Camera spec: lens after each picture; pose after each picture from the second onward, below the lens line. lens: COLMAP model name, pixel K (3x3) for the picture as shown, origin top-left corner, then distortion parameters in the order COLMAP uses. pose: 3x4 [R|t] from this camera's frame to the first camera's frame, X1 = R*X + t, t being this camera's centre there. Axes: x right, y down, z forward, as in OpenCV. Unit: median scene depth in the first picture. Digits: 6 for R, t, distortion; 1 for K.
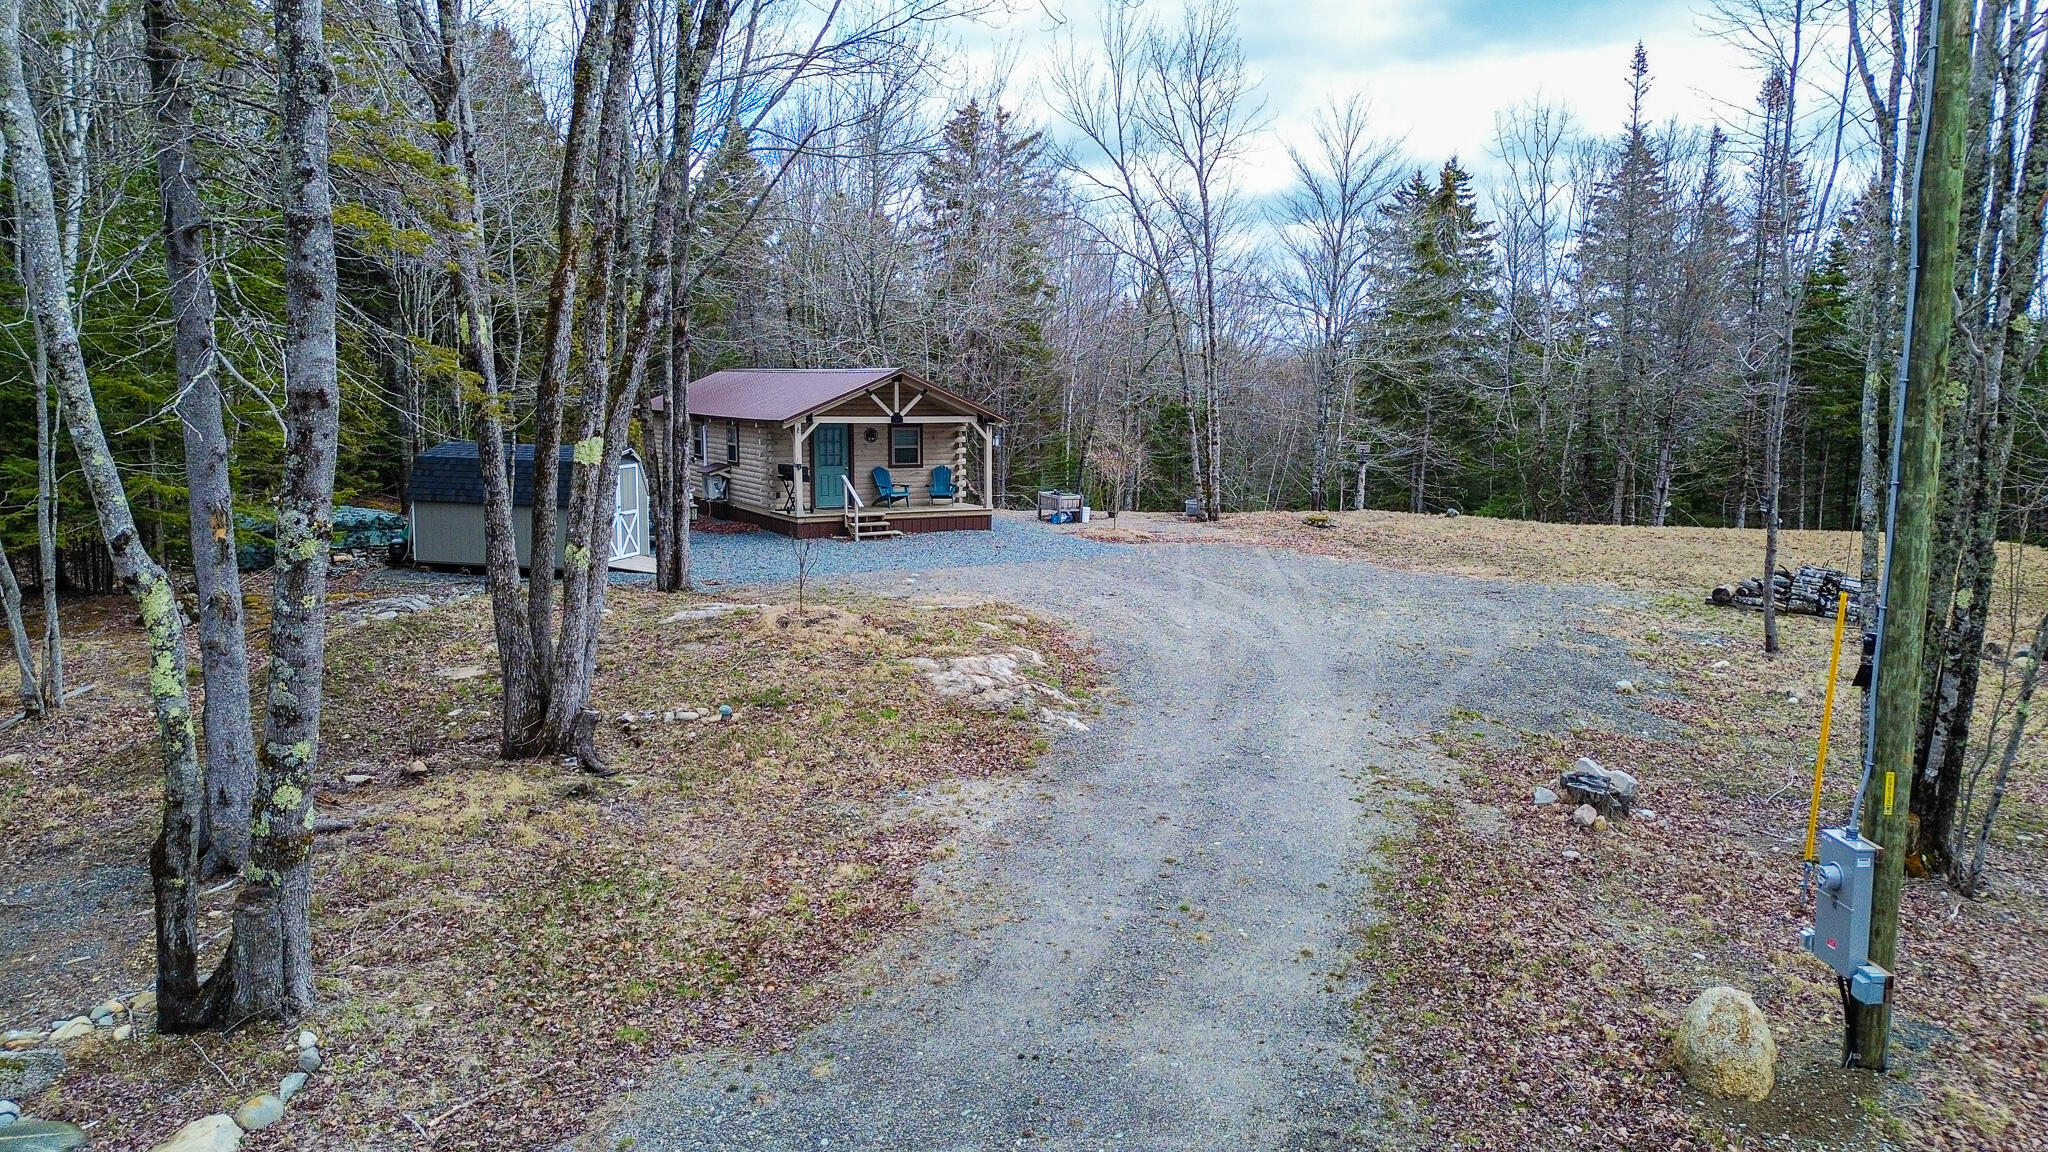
lens RADIAL K [[1444.9, 0, 1031.9], [0, 1444.9, 585.9], [0, 0, 1]] dist [0.078400, -0.078549]
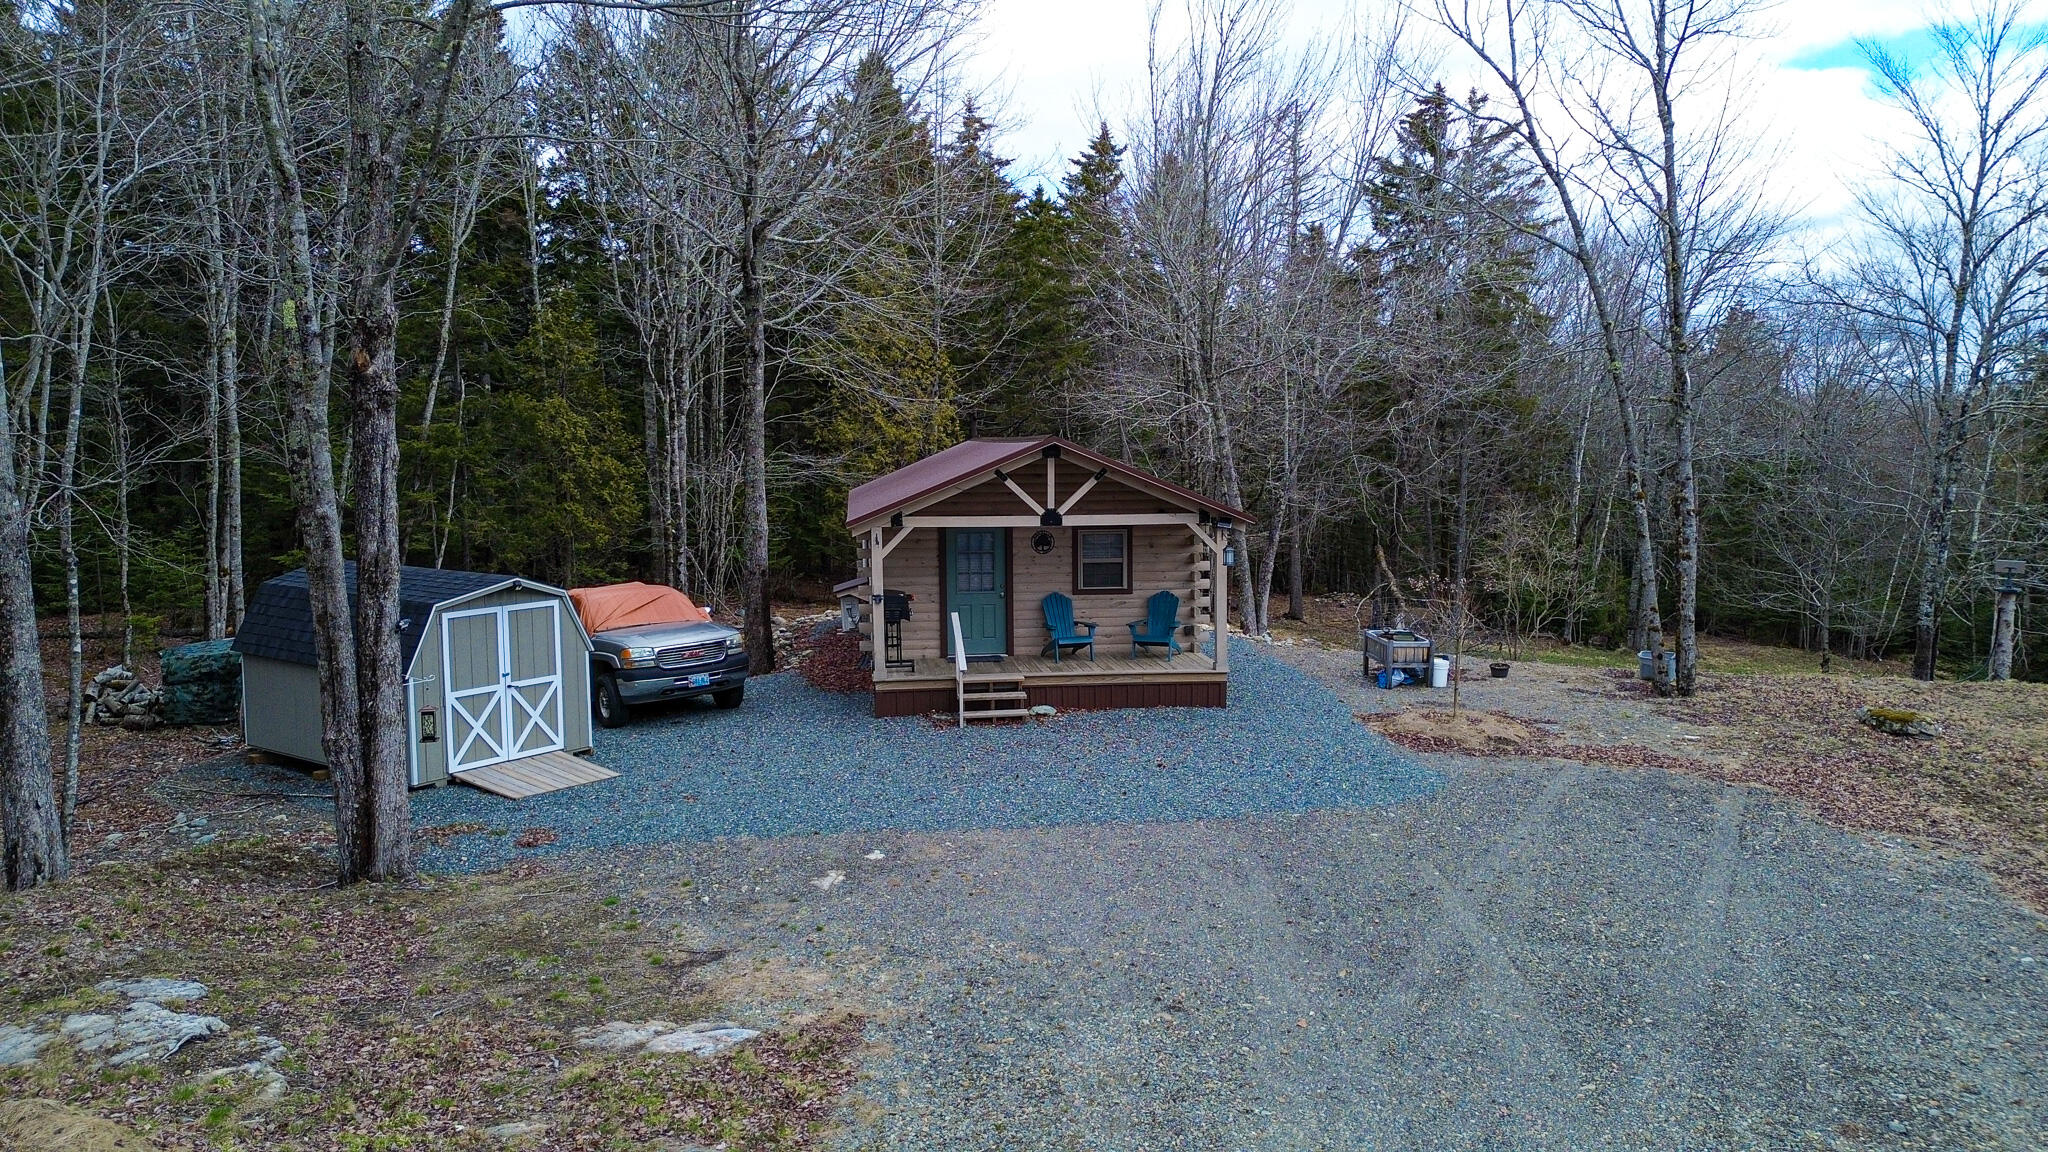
lens RADIAL K [[1444.9, 0, 1023.8], [0, 1444.9, 565.3], [0, 0, 1]] dist [0.078400, -0.078549]
pose [[0.924687, 0.020085, -0.380198, 0.116281], [-0.040576, 0.998119, -0.045958, -0.065520], [0.378560, 0.057924, 0.923763, 0.427383]]
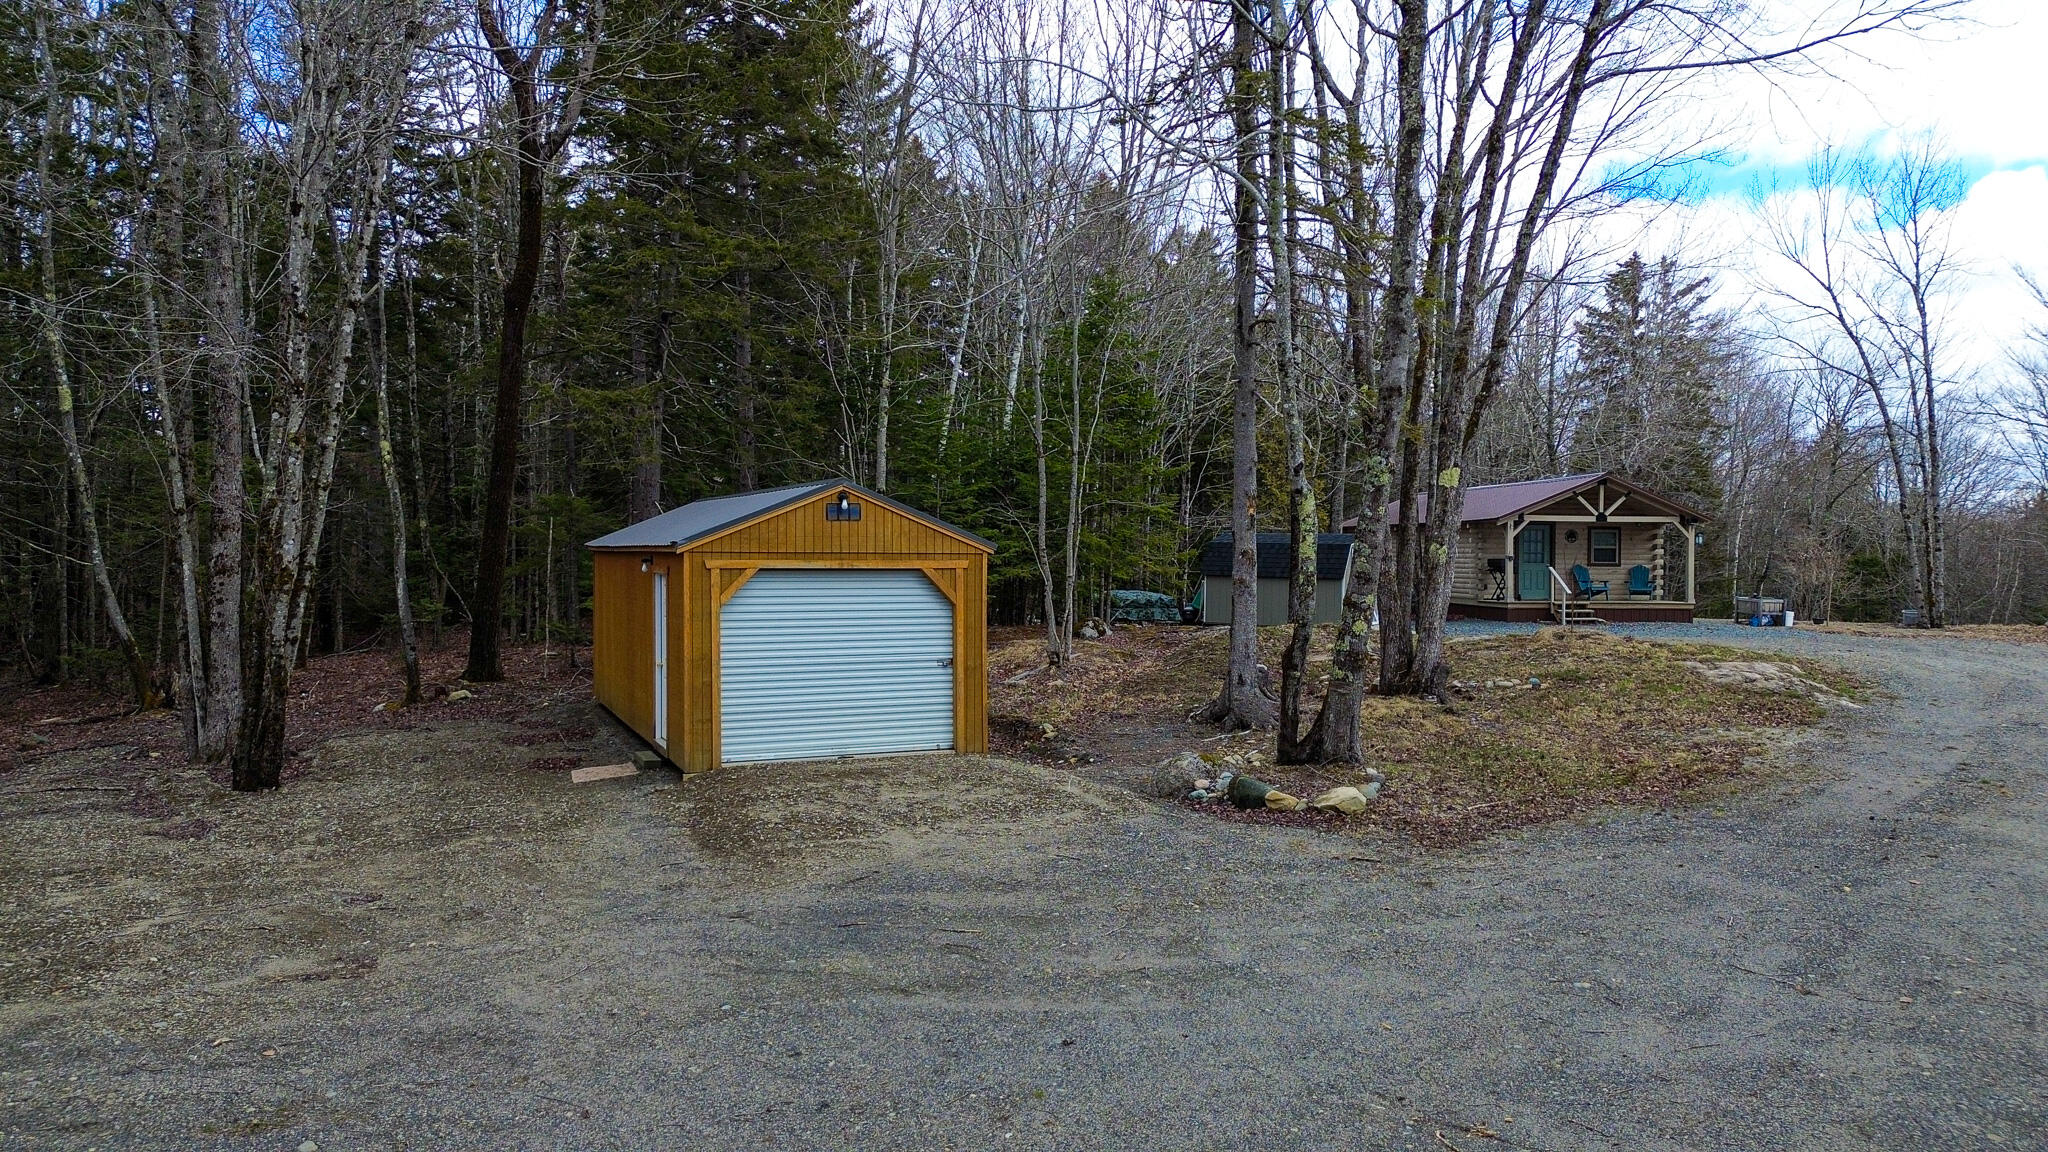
lens RADIAL K [[1444.9, 0, 1019.1], [0, 1444.9, 566.0], [0, 0, 1]] dist [0.078400, -0.078549]
pose [[0.916755, 0.003672, -0.399433, -0.052729], [-0.057108, 0.990891, -0.121961, 0.079118], [0.395346, 0.134619, 0.908614, -0.180701]]
